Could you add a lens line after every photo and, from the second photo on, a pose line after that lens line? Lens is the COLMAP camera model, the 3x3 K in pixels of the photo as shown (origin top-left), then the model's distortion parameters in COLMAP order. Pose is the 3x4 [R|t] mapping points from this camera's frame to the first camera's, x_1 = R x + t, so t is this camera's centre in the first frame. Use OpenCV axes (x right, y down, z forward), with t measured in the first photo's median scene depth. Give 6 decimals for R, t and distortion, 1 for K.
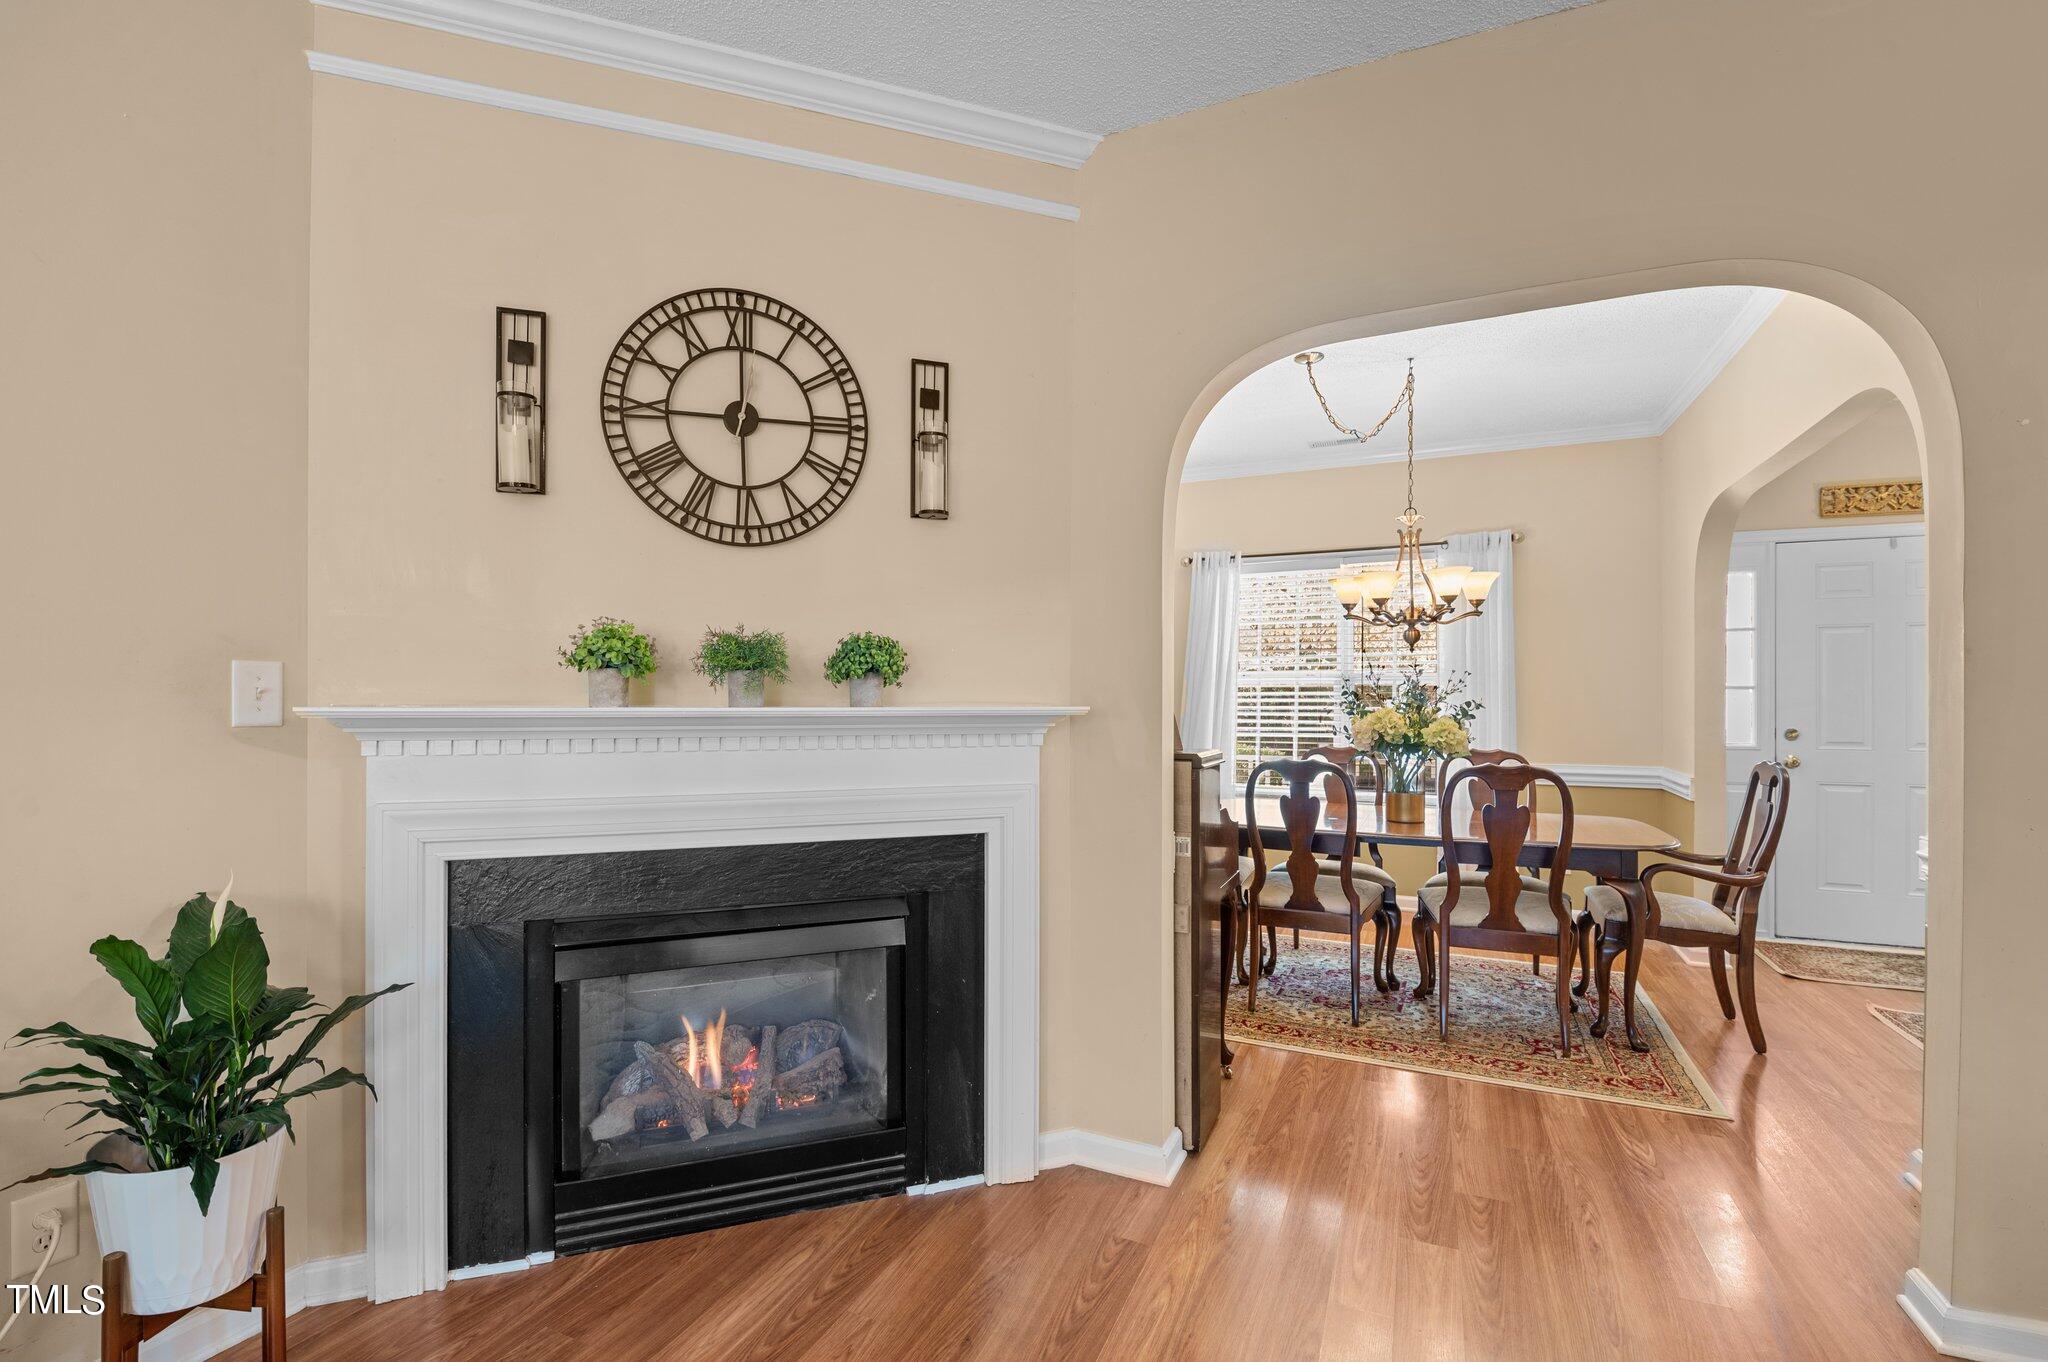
lens RADIAL K [[891.4, 0, 1014.0], [0, 891.4, 696.1], [0, 0, 1]] dist [-0.000513, -0.011665]
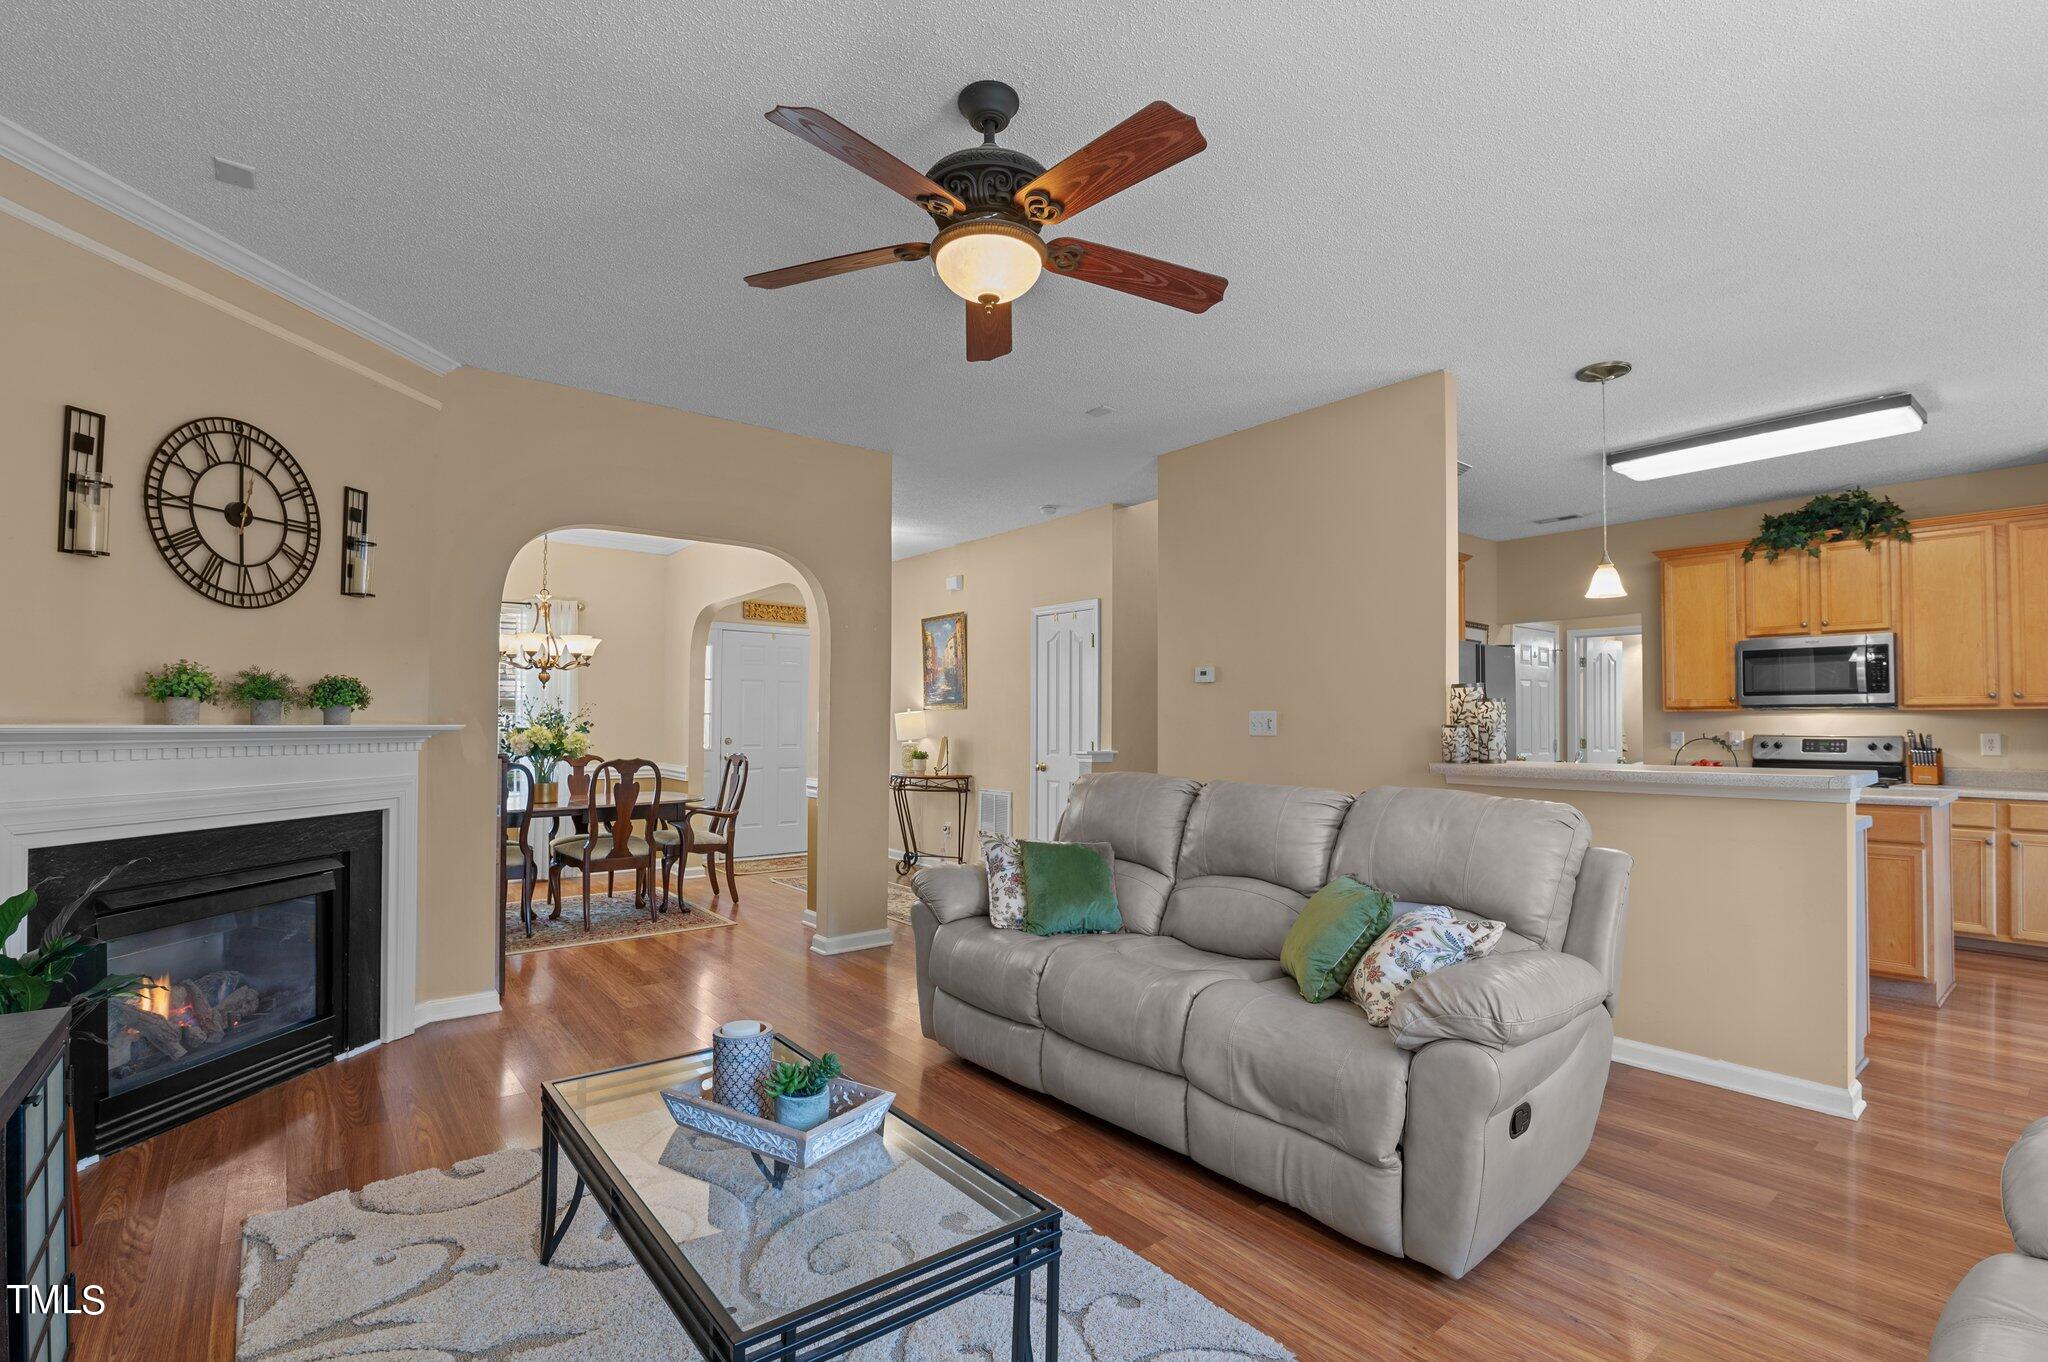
lens RADIAL K [[932.6, 0, 1025.4], [0, 932.6, 707.2], [0, 0, 1]] dist [-0.015208, -0.000317]
pose [[0.450537, 0.016451, 0.892606, -1.021432], [-0.007907, 0.999865, -0.014437, -0.004059], [-0.892723, -0.000553, 0.450606, -0.718717]]
